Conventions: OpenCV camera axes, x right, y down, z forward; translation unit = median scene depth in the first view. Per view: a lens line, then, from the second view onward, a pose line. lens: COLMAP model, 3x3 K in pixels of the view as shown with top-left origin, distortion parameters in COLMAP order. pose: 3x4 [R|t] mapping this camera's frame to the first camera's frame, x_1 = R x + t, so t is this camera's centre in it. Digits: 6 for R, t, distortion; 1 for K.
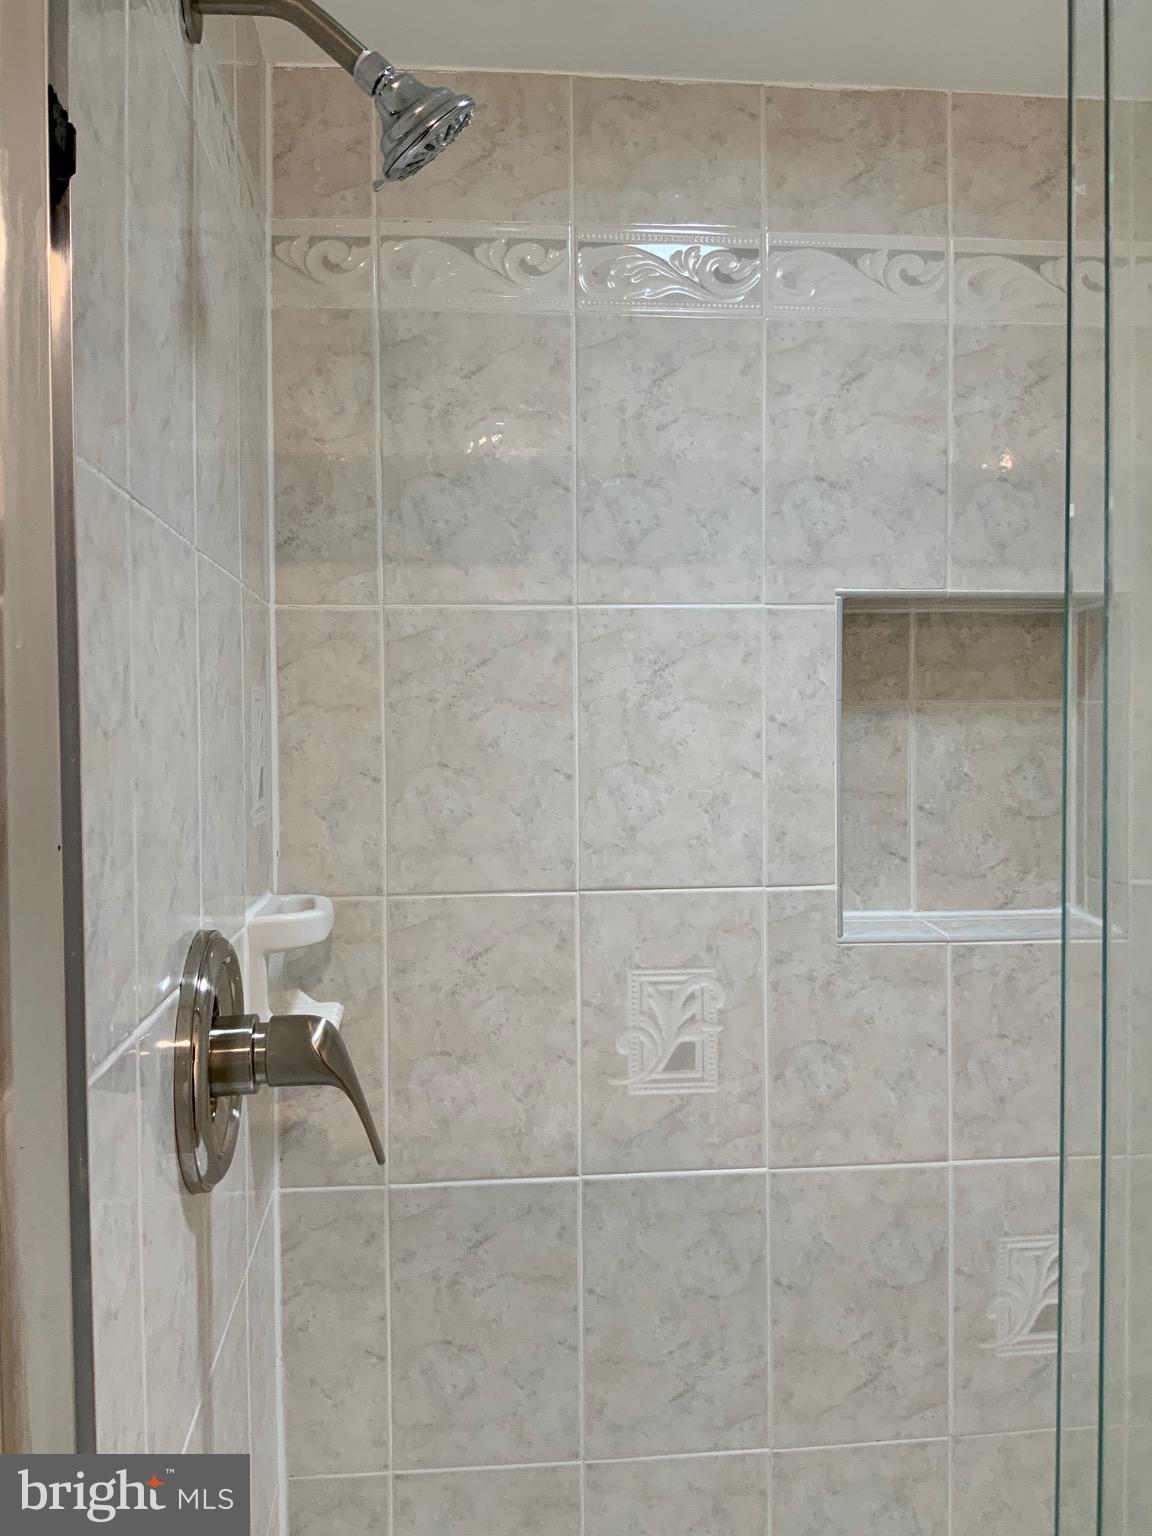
lens RADIAL K [[1264.2, 0, 576.0], [0, 1264.2, 768.0], [0, 0, 1]] dist [0.139526, -0.310036]
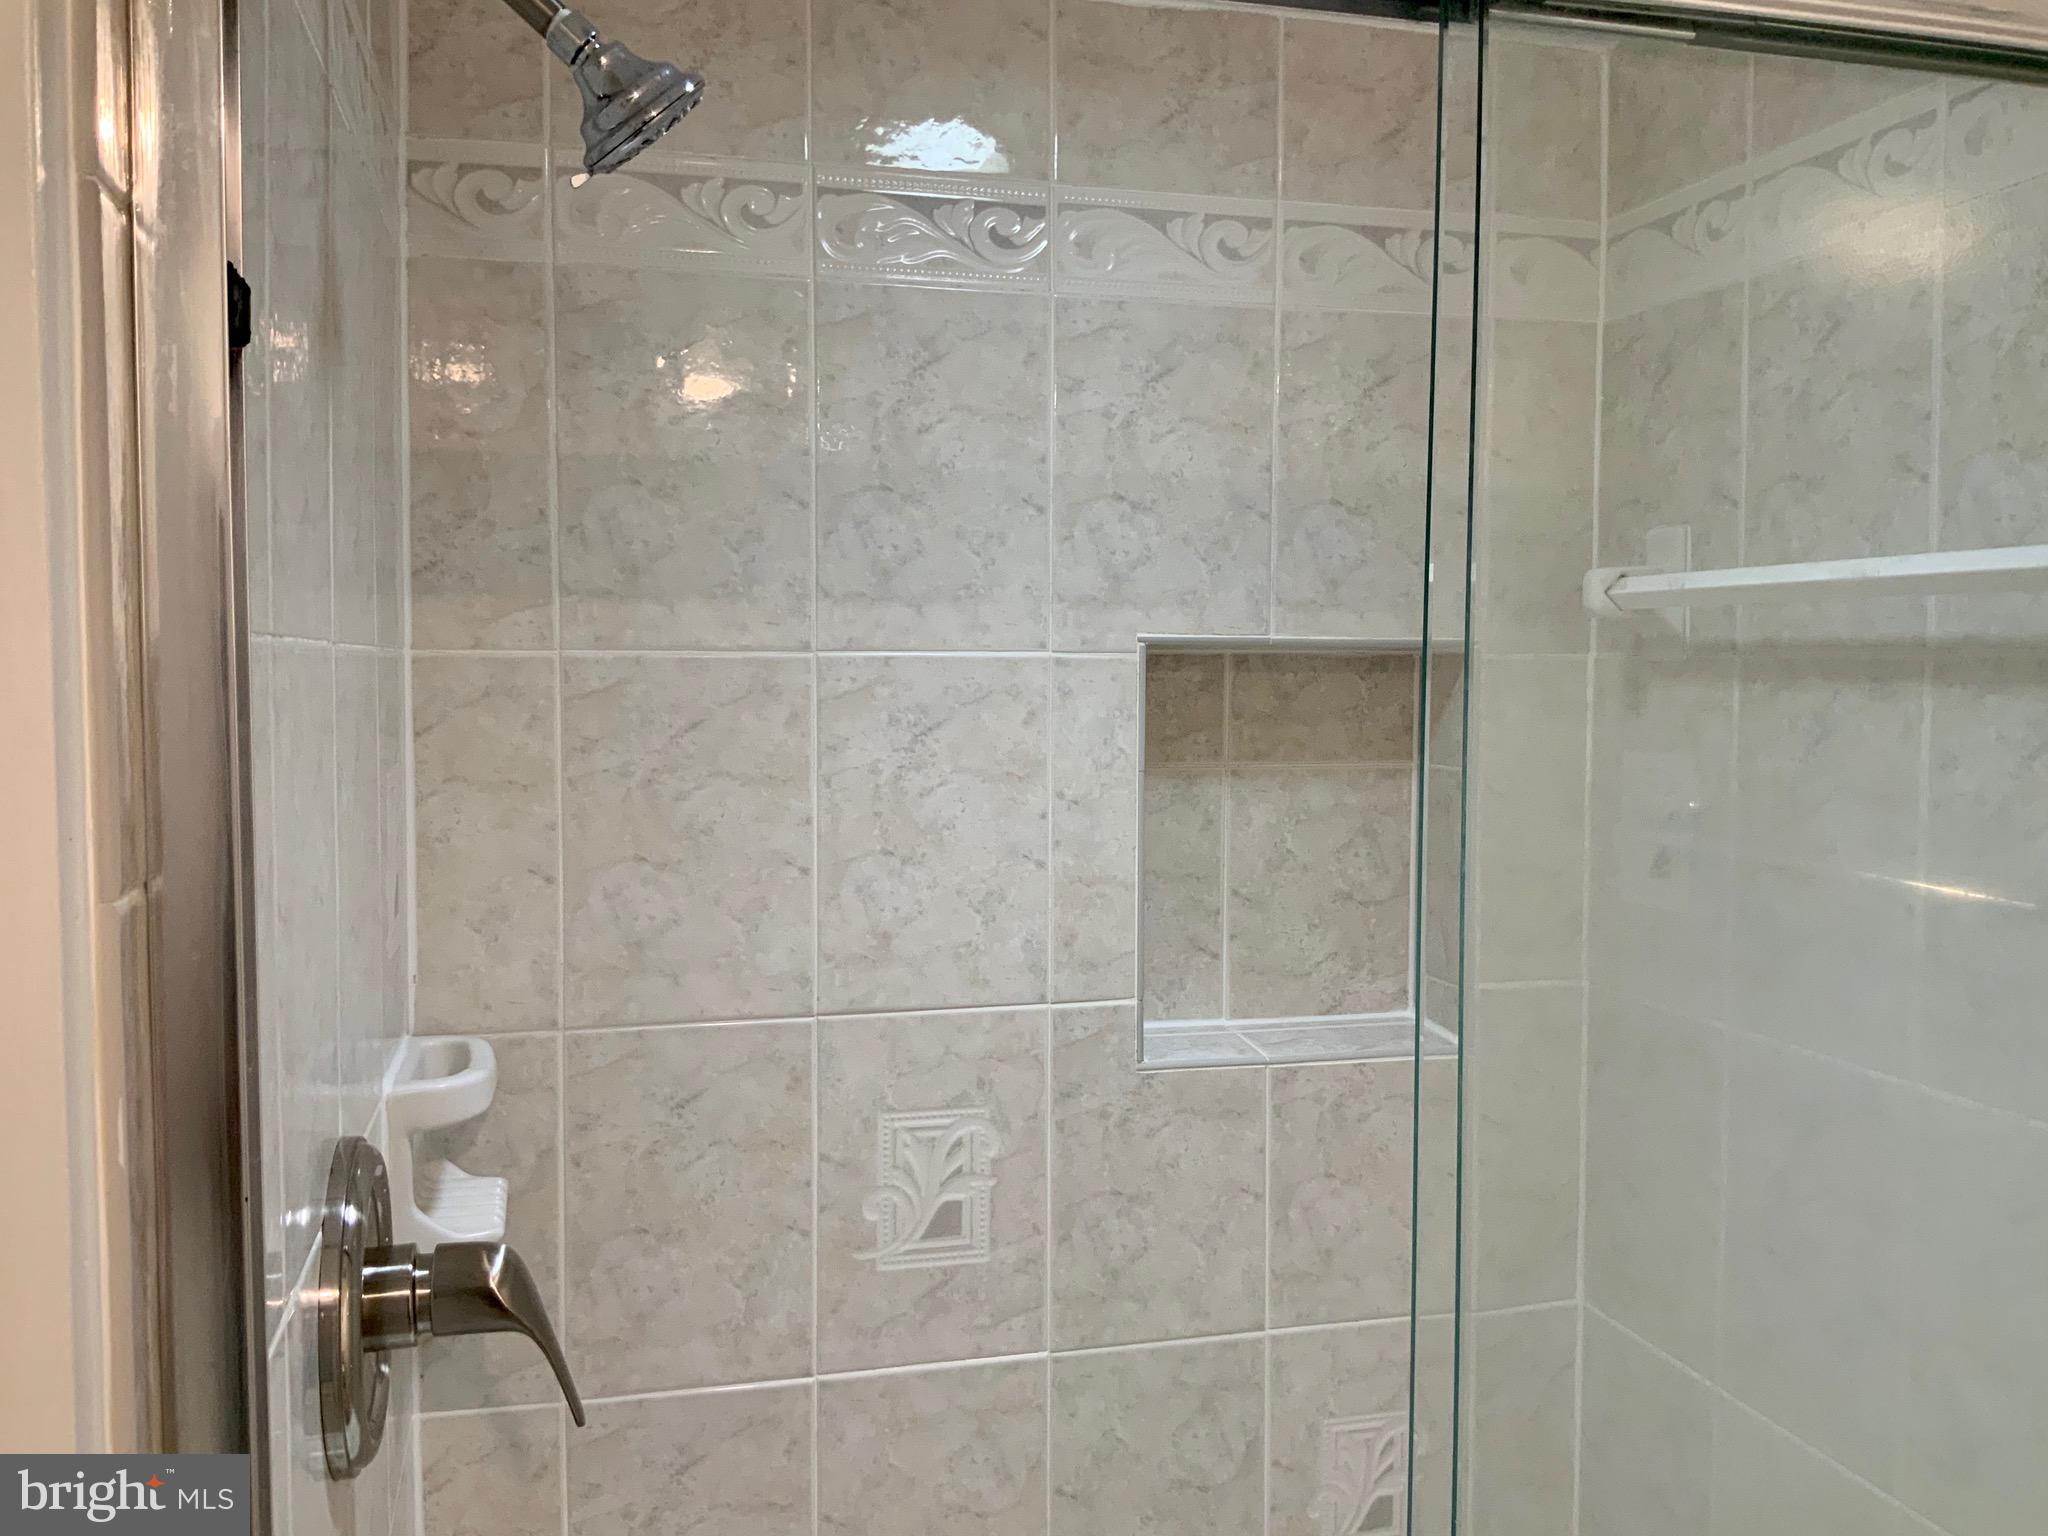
lens RADIAL K [[1685.6, 0, 1024.0], [0, 1685.6, 768.0], [0, 0, 1]] dist [0.139526, -0.310036]
pose [[0.988826, 0.002541, 0.149051, -0.027350], [-0.006529, 0.999634, 0.026269, -0.084449], [-0.148930, -0.026948, 0.988480, -0.050856]]
